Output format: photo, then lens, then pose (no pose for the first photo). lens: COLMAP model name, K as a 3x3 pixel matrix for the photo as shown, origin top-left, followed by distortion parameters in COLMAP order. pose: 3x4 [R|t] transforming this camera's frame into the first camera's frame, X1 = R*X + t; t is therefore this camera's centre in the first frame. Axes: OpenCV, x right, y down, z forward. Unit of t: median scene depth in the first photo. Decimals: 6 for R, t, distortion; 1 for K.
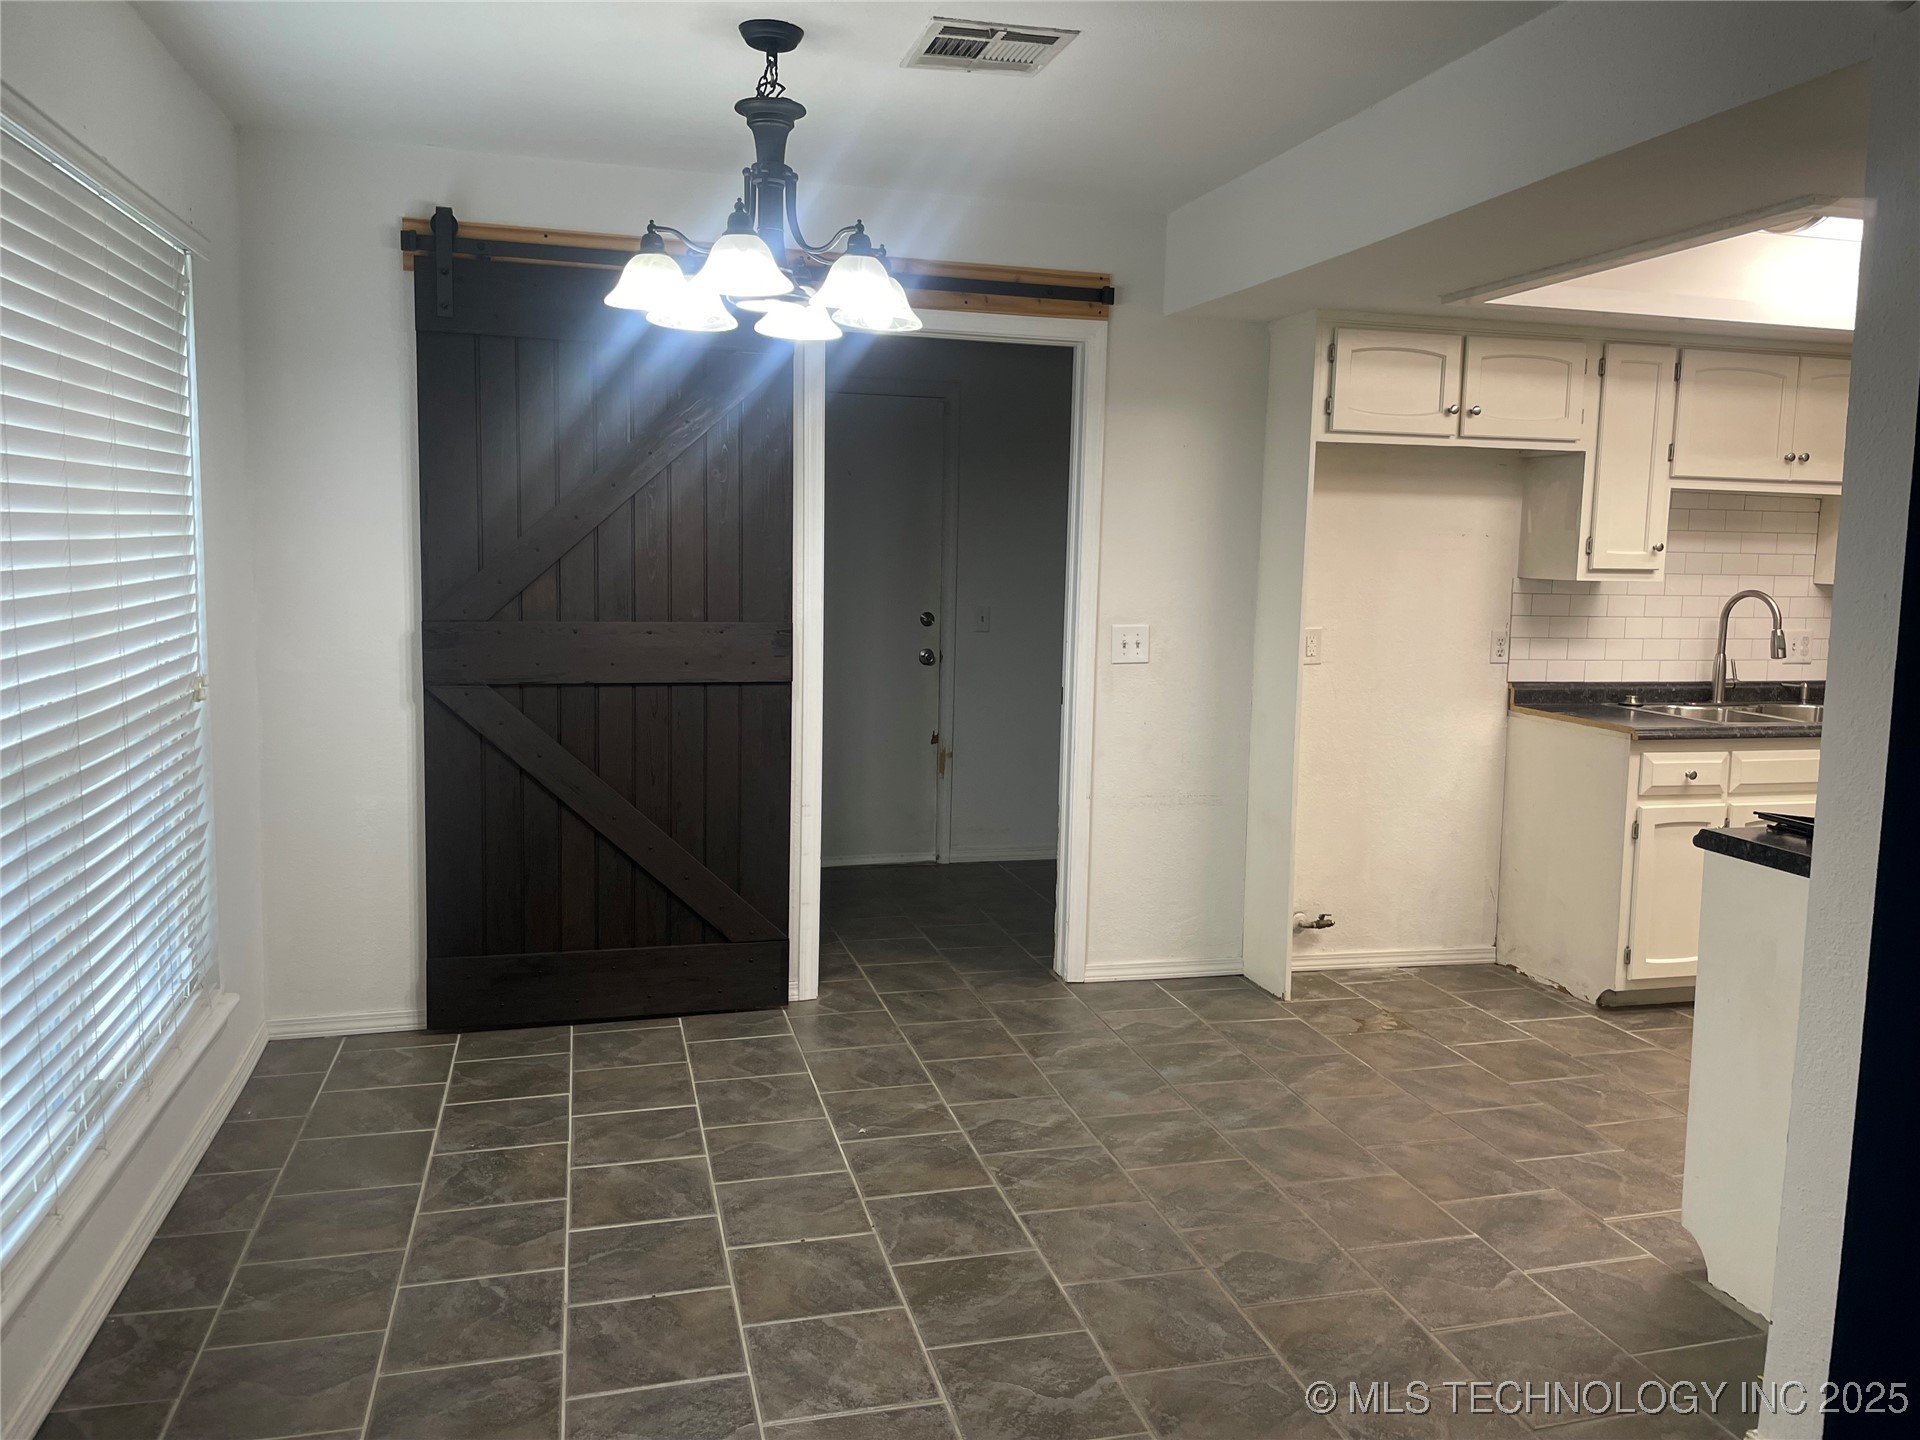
lens RADIAL K [[1458.0, 0, 988.2], [0, 1458.0, 708.2], [0, 0, 1]] dist [0.092900, -0.120830]
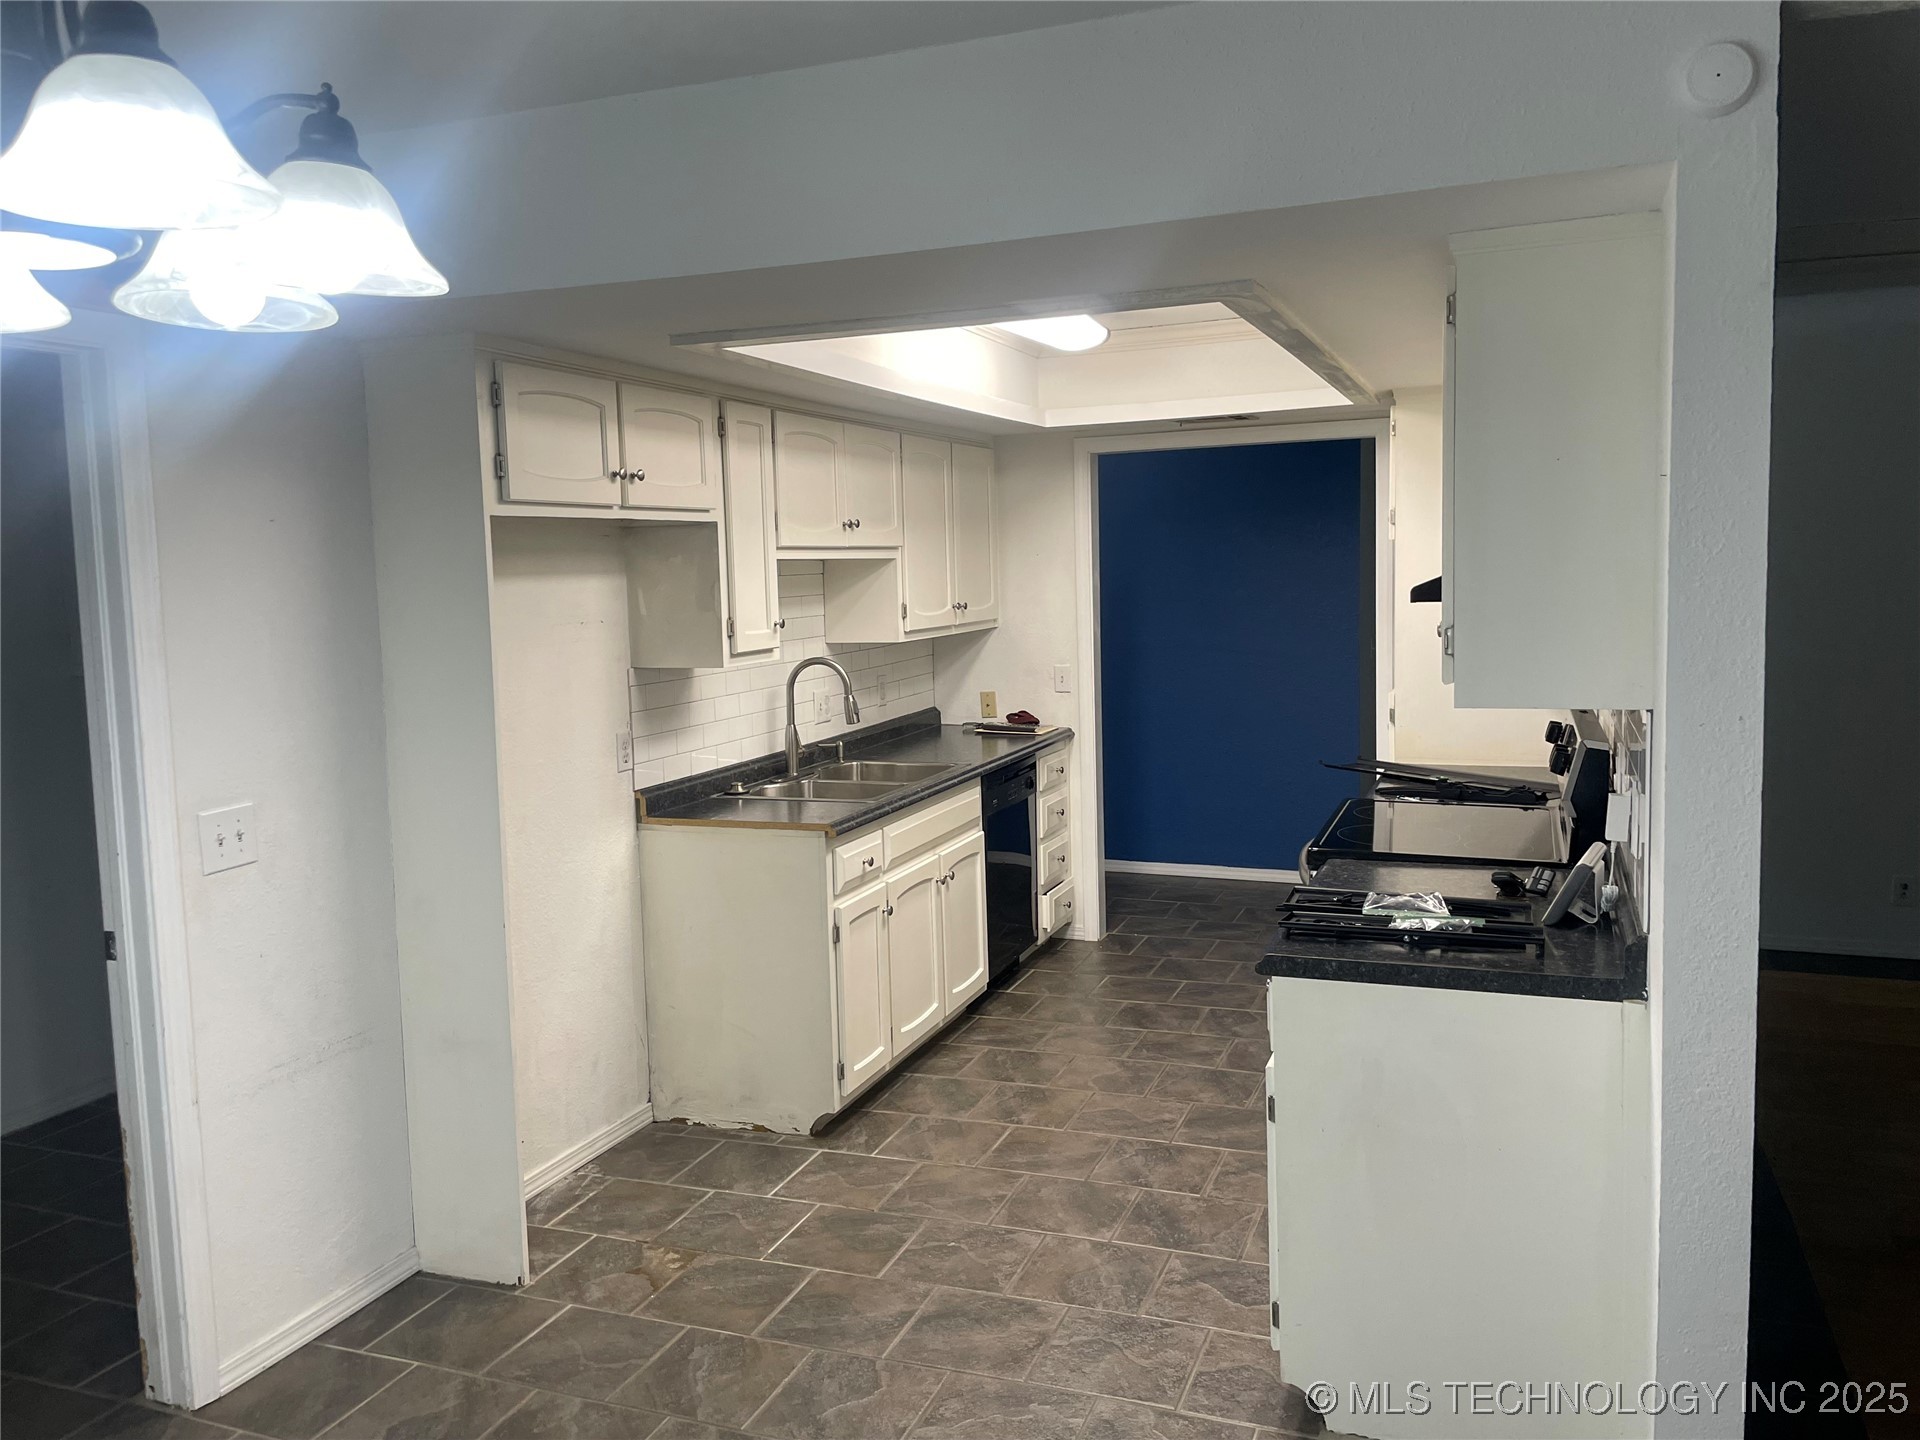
lens RADIAL K [[1458.0, 0, 988.2], [0, 1458.0, 708.2], [0, 0, 1]] dist [0.092900, -0.120830]
pose [[0.589923, -0.121034, 0.798337, -0.208779], [0.132658, 0.989795, 0.052034, -0.088818], [-0.796488, 0.075209, 0.599959, 0.361532]]
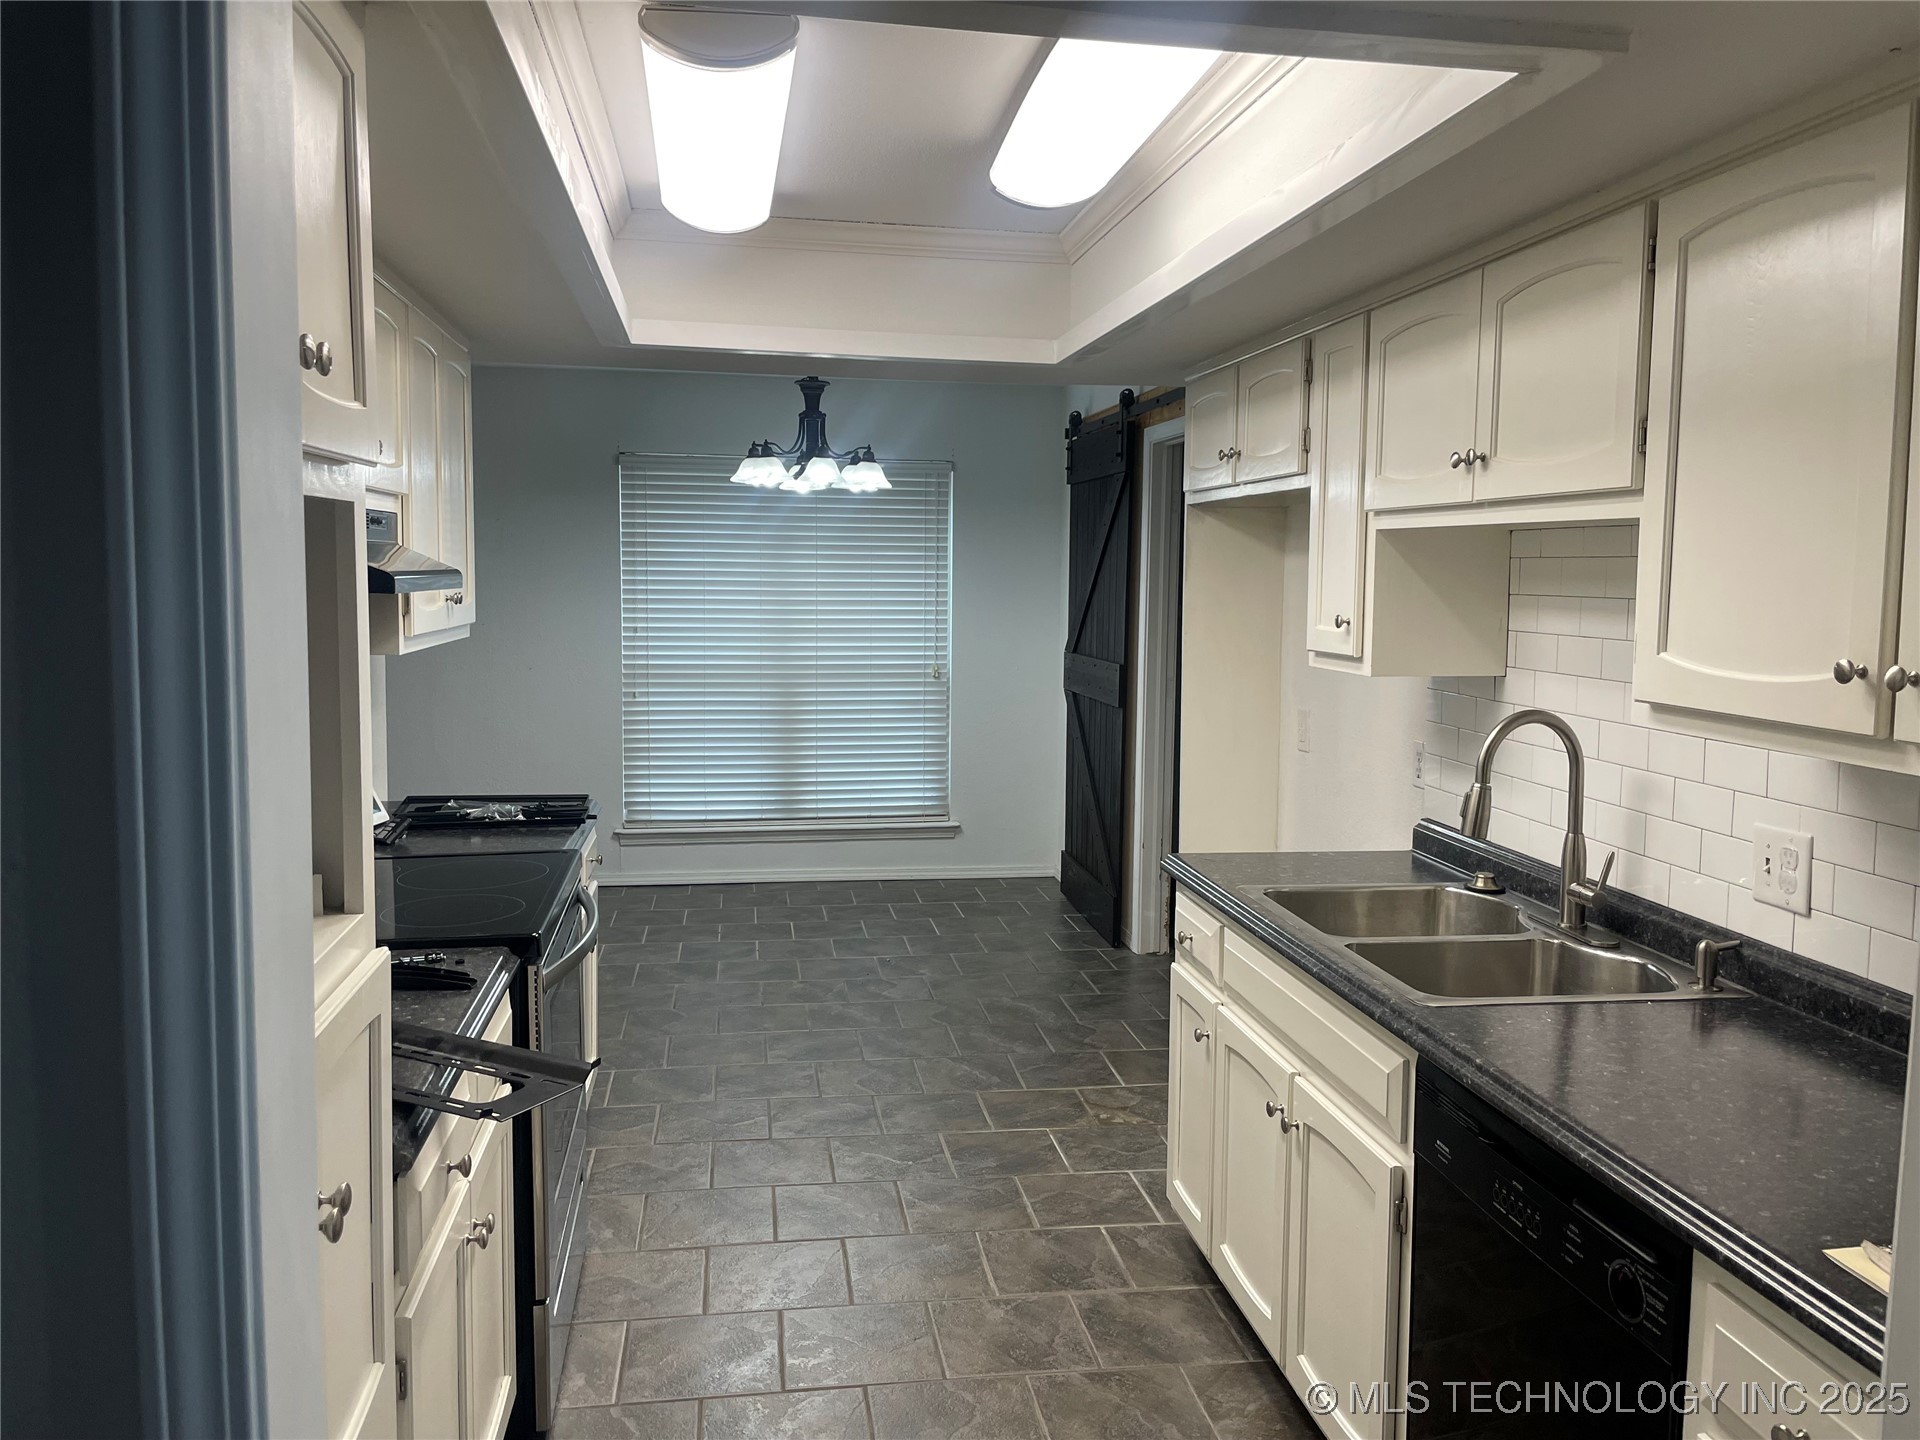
lens RADIAL K [[1458.0, 0, 988.2], [0, 1458.0, 708.2], [0, 0, 1]] dist [0.092900, -0.120830]
pose [[-0.101995, 0.069276, -0.992370, 1.143894], [-0.136336, 0.987186, 0.082926, -0.105344], [0.985398, 0.143754, -0.091243, 0.931615]]
